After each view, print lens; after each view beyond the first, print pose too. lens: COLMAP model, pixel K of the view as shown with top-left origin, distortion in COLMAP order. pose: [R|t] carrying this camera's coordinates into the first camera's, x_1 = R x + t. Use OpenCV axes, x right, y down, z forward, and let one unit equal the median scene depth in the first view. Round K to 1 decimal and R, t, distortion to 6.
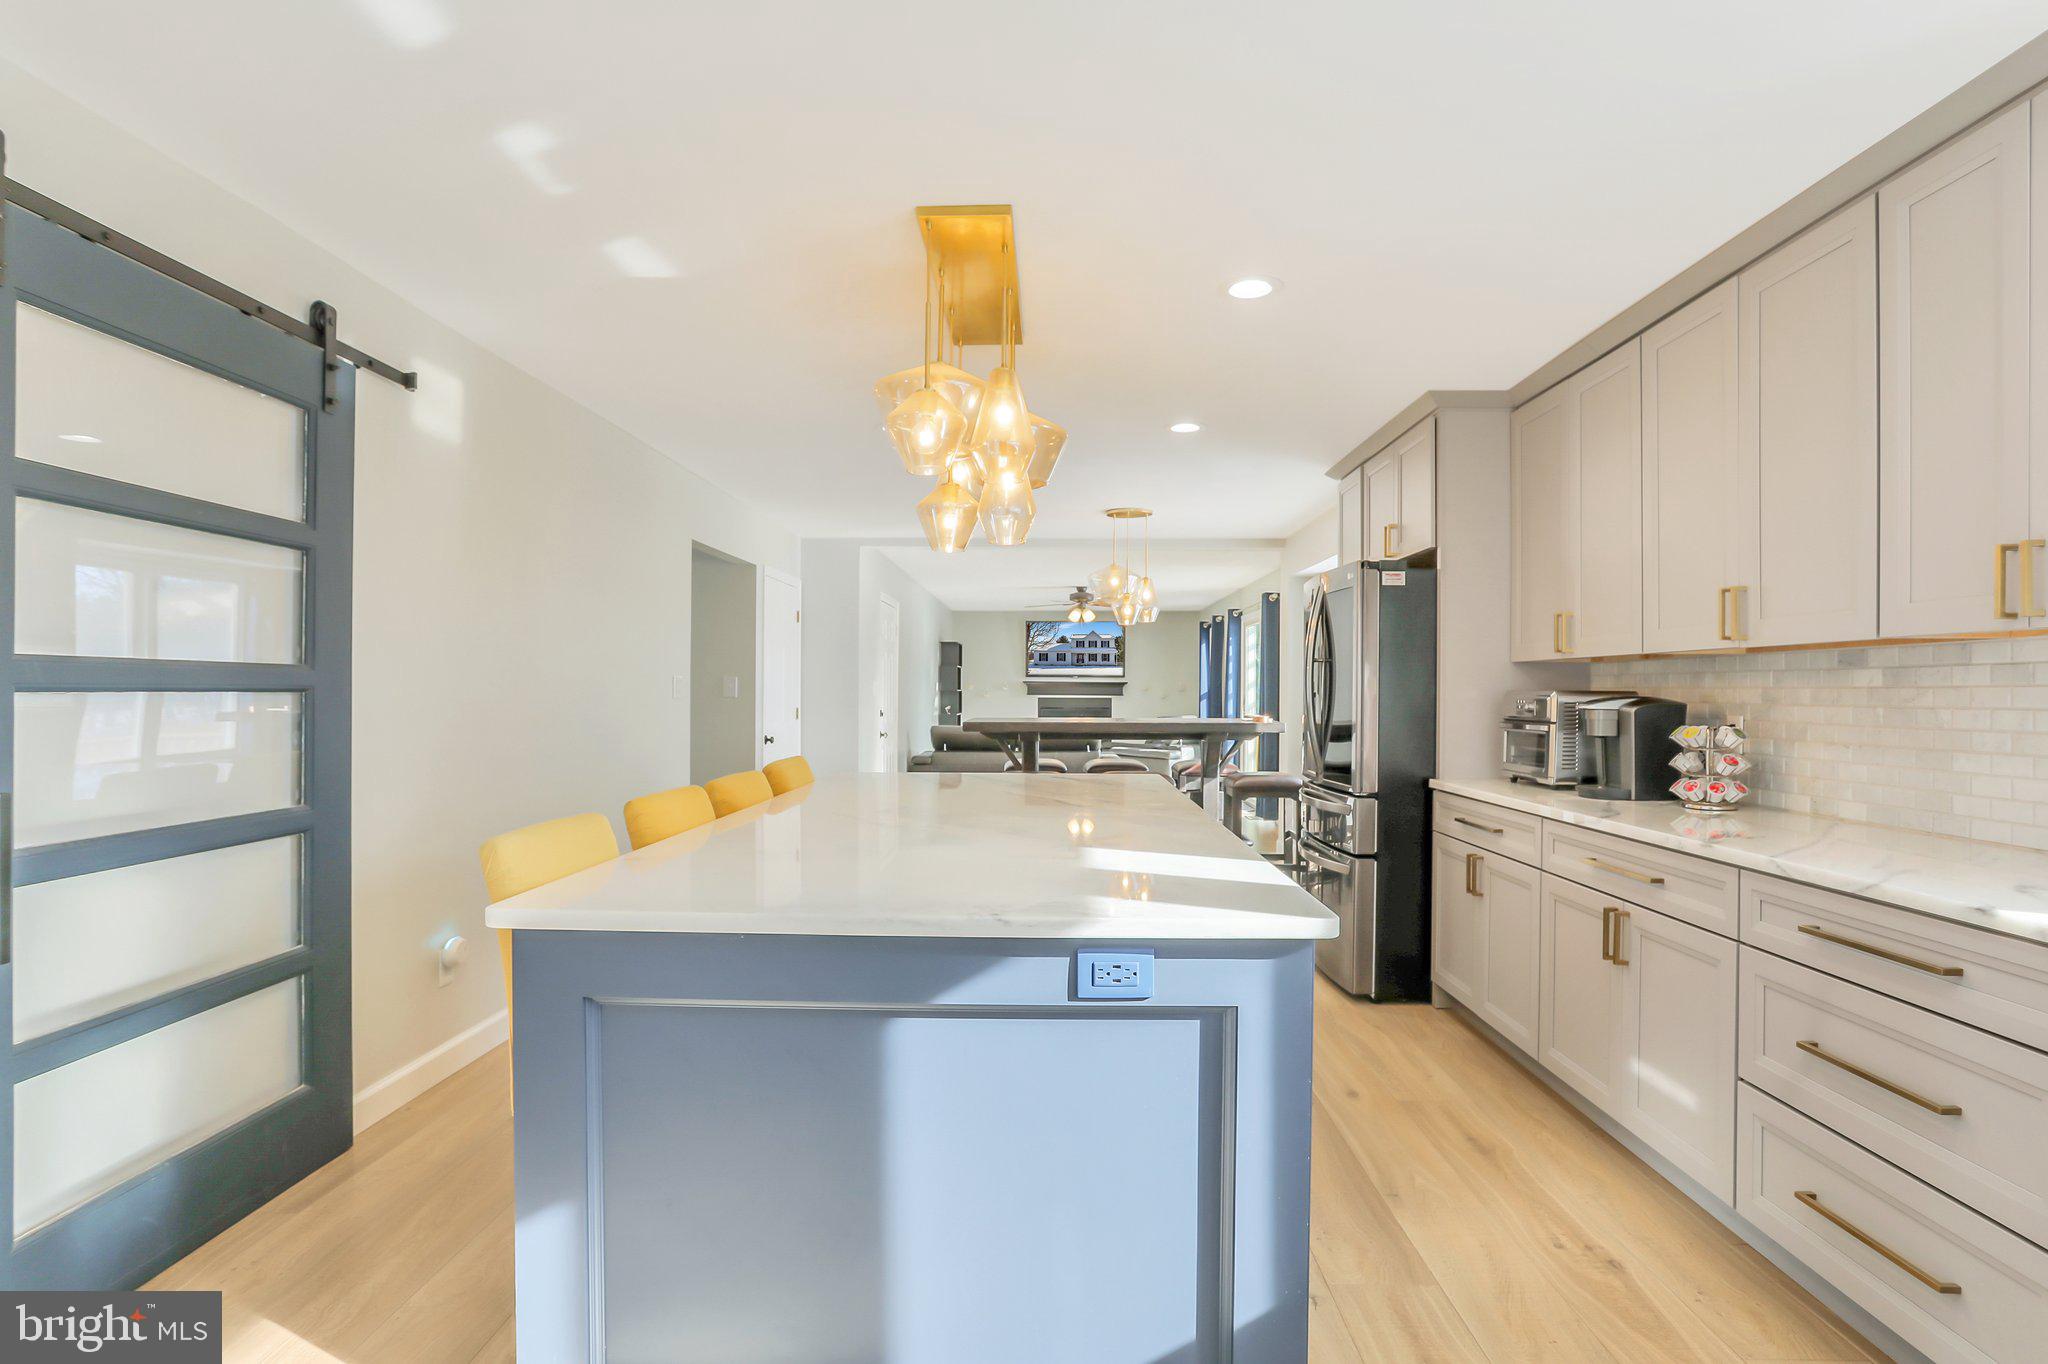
lens RADIAL K [[1035.2, 0, 1042.8], [0, 1035.2, 685.2], [0, 0, 1]] dist [-0.004275, -0.000266]
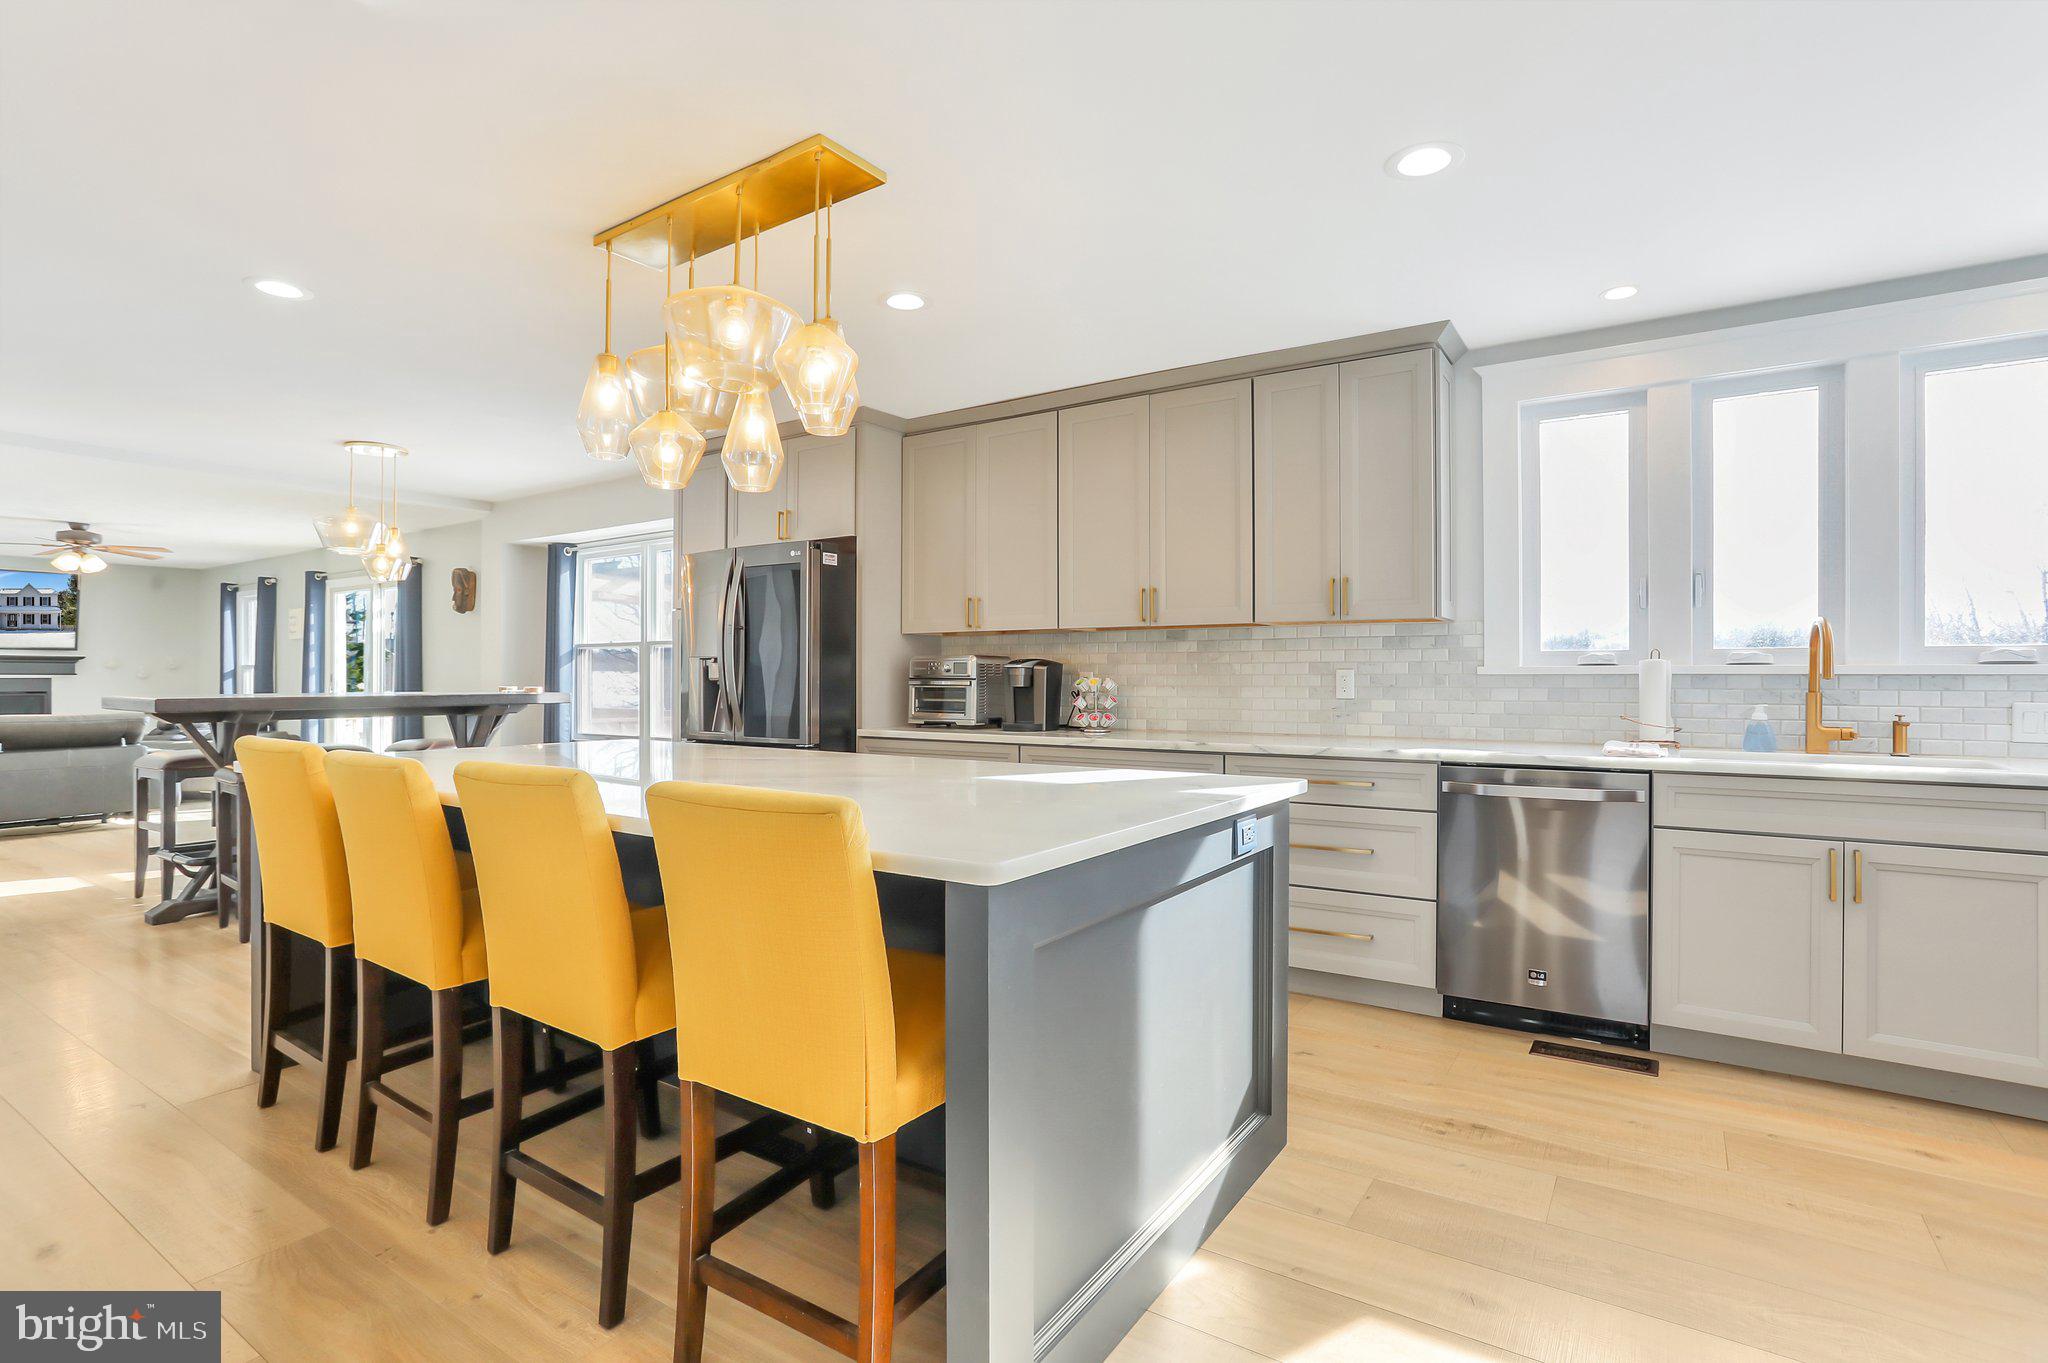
lens RADIAL K [[1000.7, 0, 1022.3], [0, 1000.7, 671.3], [0, 0, 1]] dist [-0.044696, 0.001310]
pose [[0.568301, -0.000825, 0.822821, -0.628639], [-0.004255, 0.999983, 0.003941, 0.024376], [-0.822810, -0.005741, 0.568287, 0.239899]]
